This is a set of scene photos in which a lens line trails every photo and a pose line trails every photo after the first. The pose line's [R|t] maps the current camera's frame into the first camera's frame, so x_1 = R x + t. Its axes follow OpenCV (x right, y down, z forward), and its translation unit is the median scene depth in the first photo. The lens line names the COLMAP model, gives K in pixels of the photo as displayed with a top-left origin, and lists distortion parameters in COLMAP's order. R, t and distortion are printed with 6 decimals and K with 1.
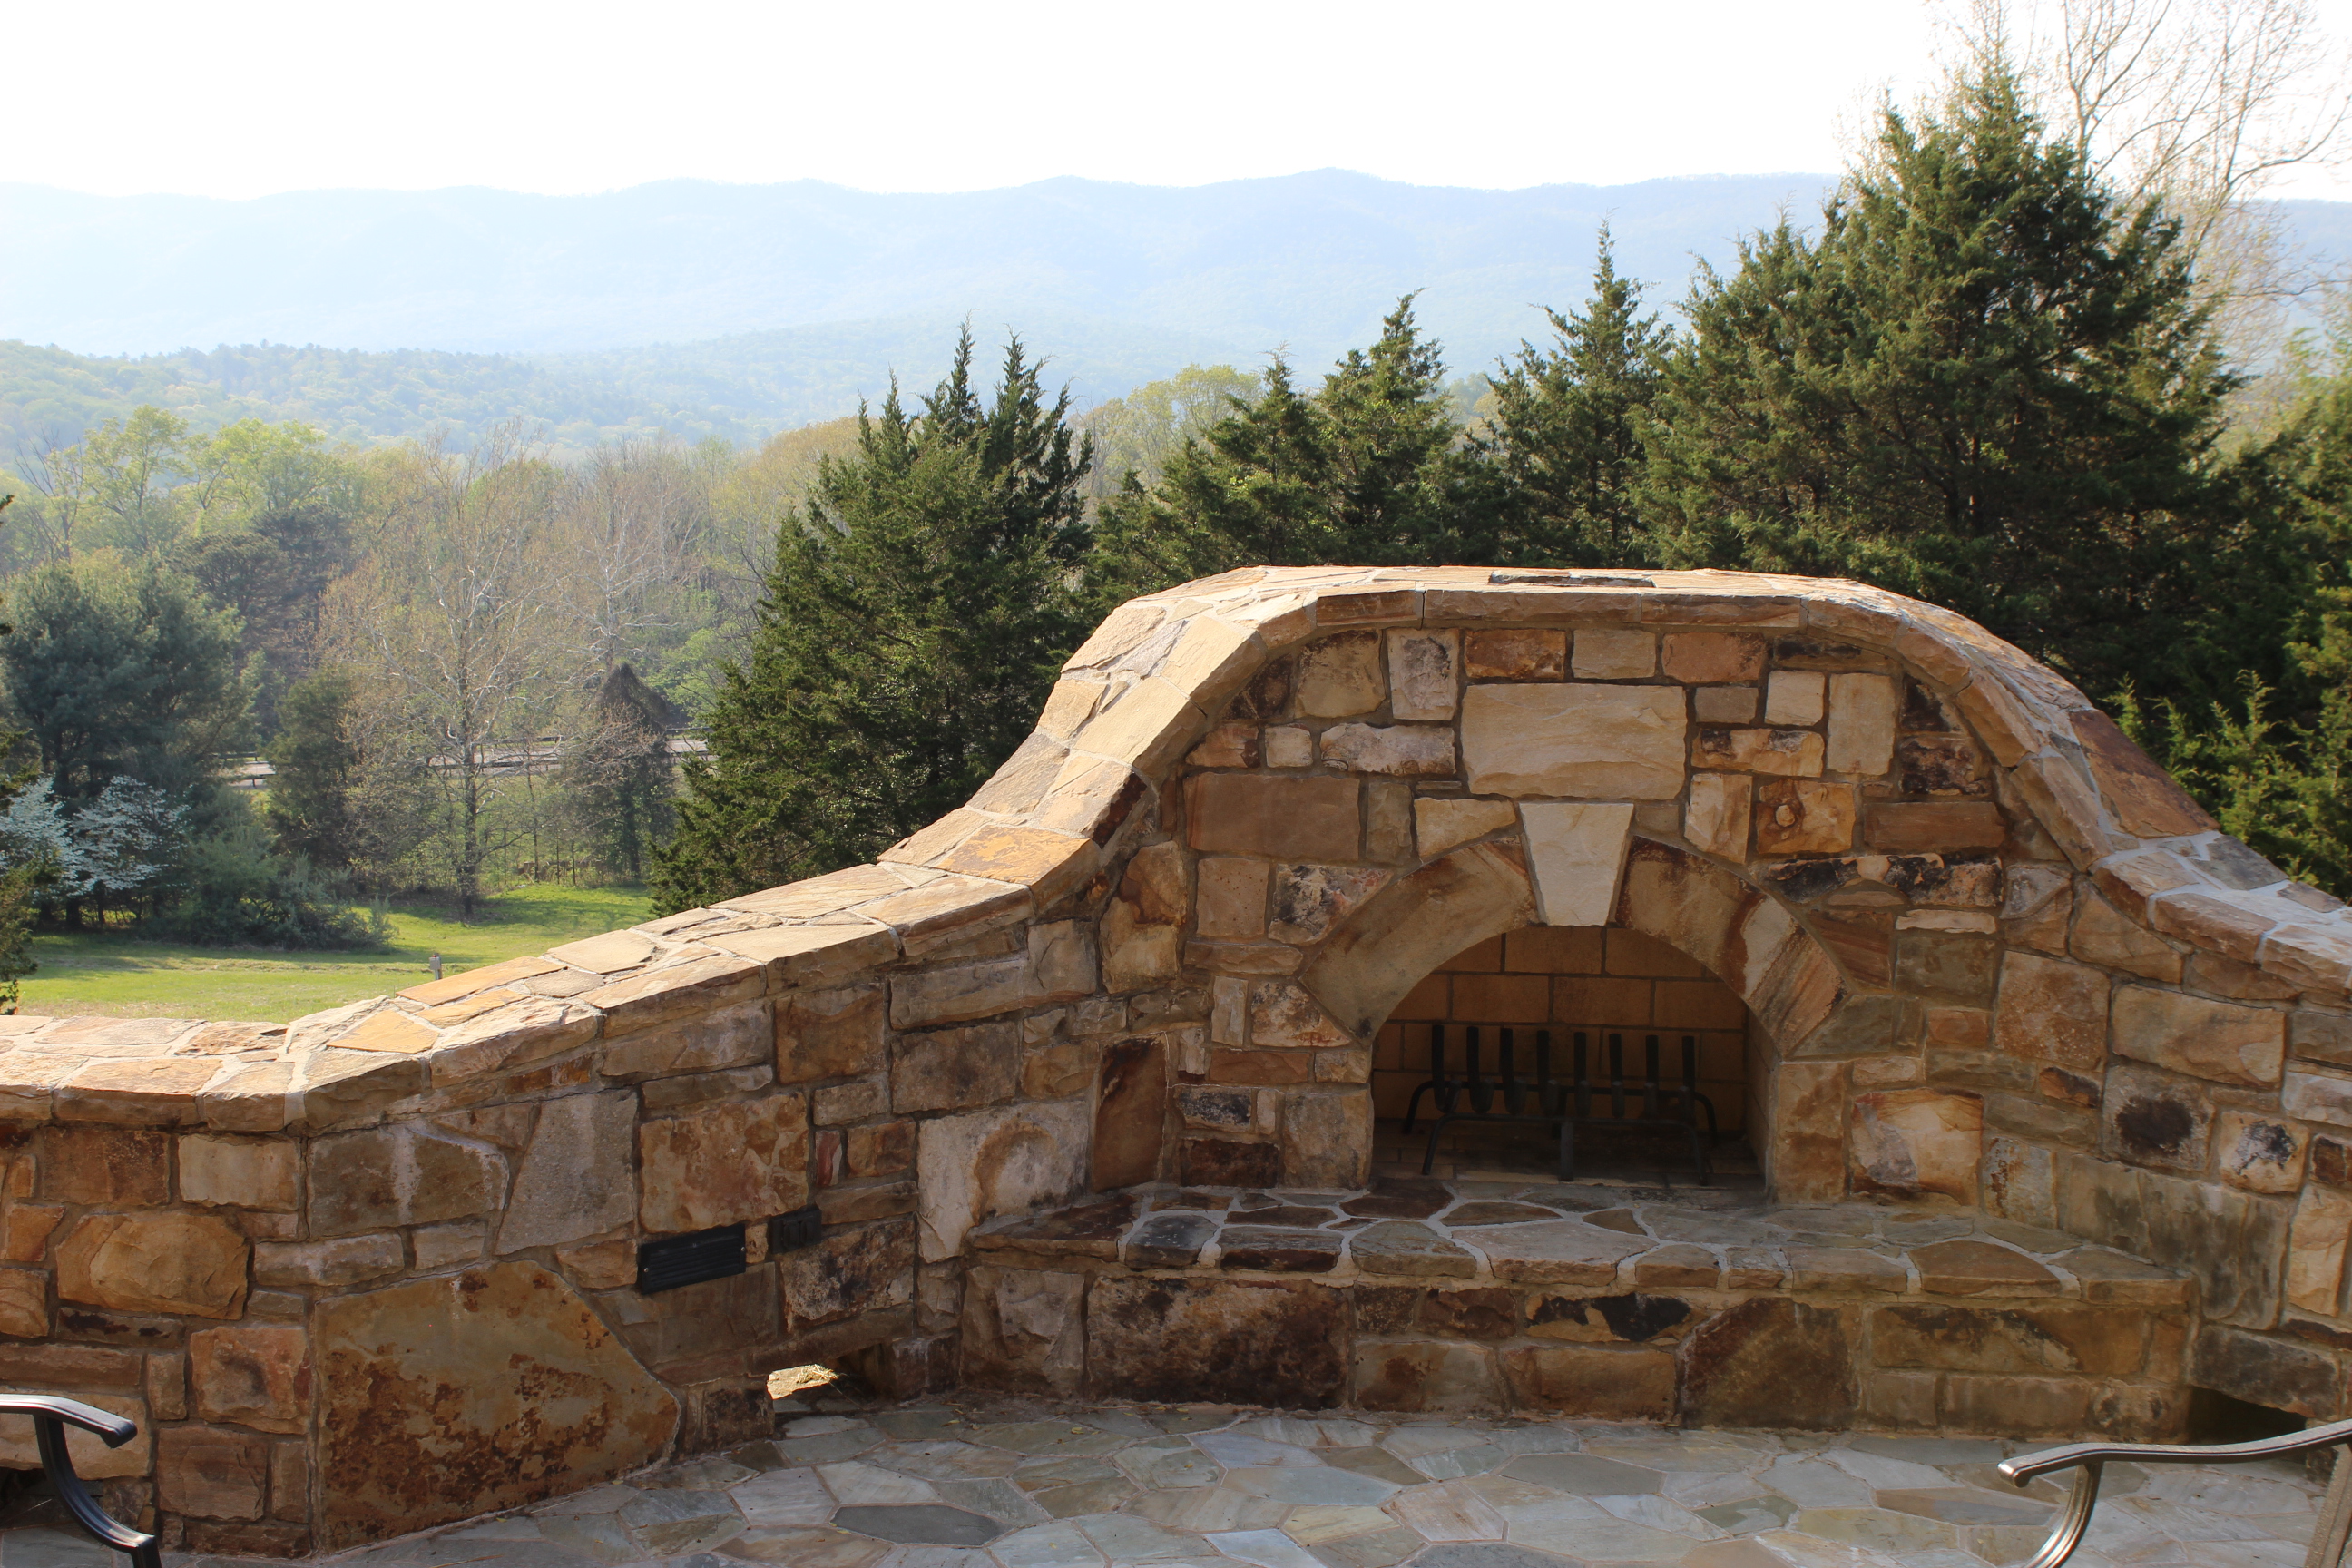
lens RADIAL K [[1751.7, 0, 1193.1], [0, 1751.7, 763.8], [0, 0, 1]] dist [-0.039103, -0.003833]
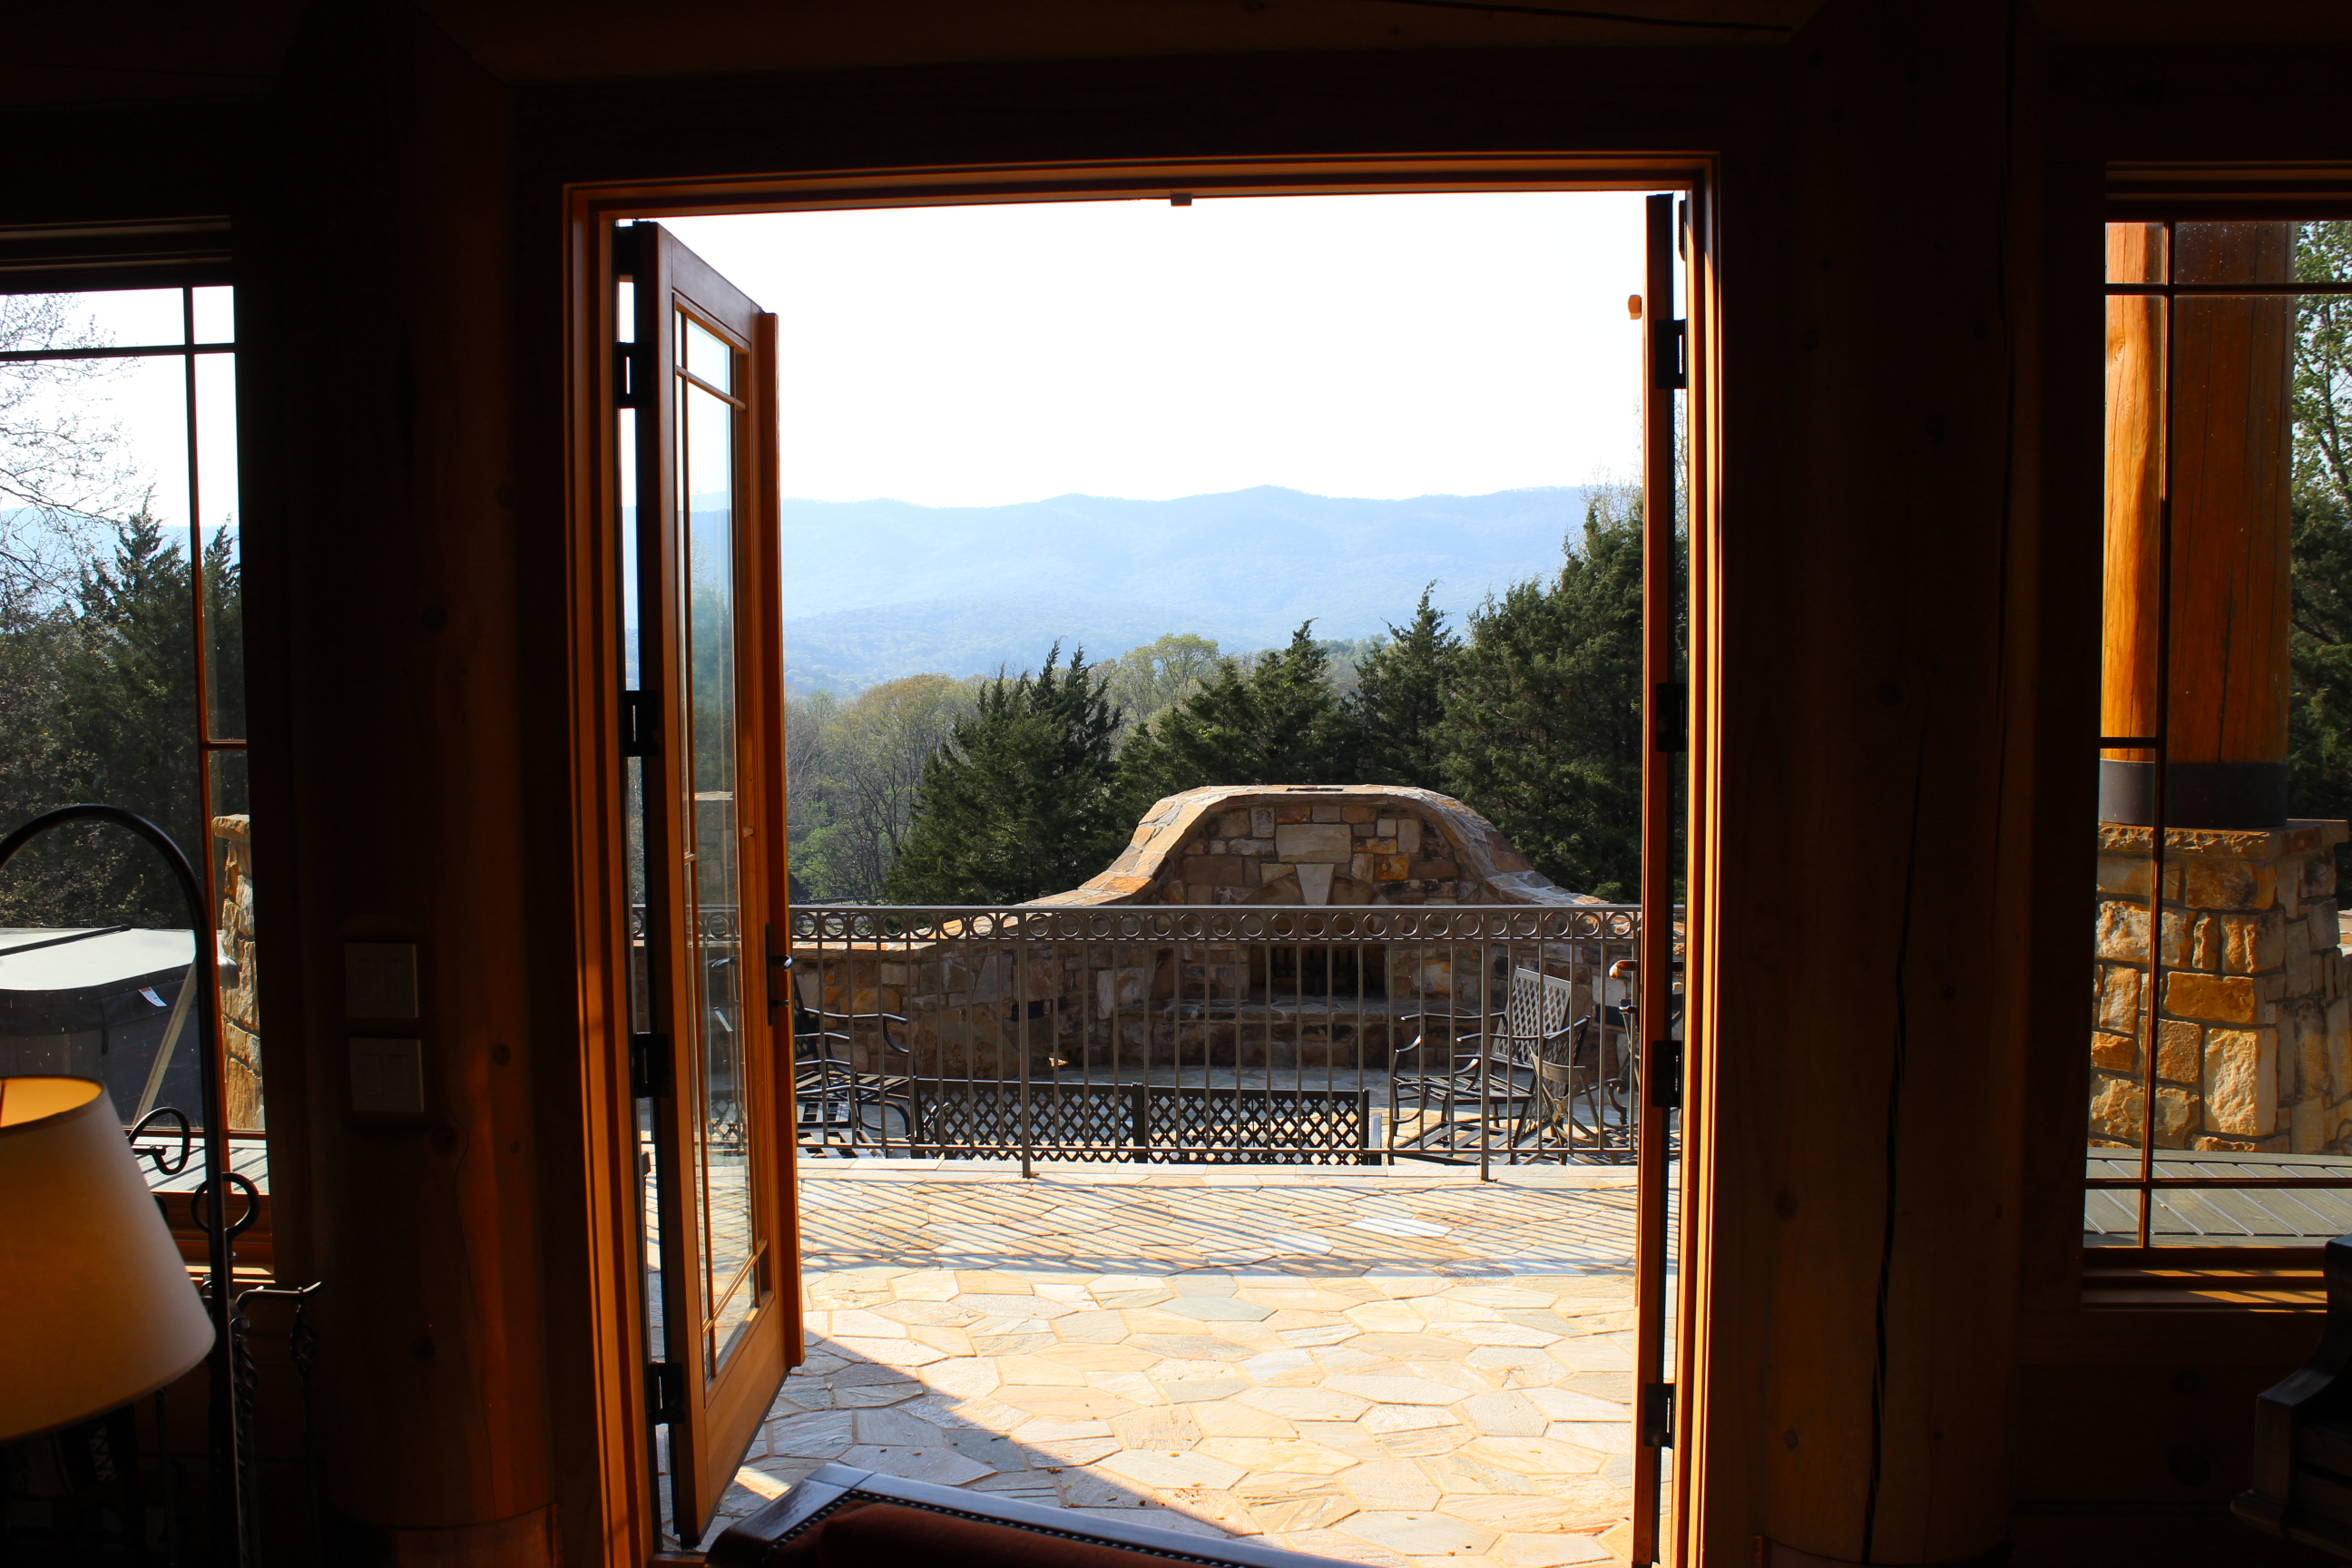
lens RADIAL K [[2014.4, 0, 1173.3], [0, 2014.4, 776.8], [0, 0, 1]] dist [-0.008174, -0.002227]
pose [[0.999866, -0.014025, 0.008486, -0.048317], [0.014867, 0.993931, -0.108993, 0.243244], [-0.006906, 0.109105, 0.994006, -2.408568]]
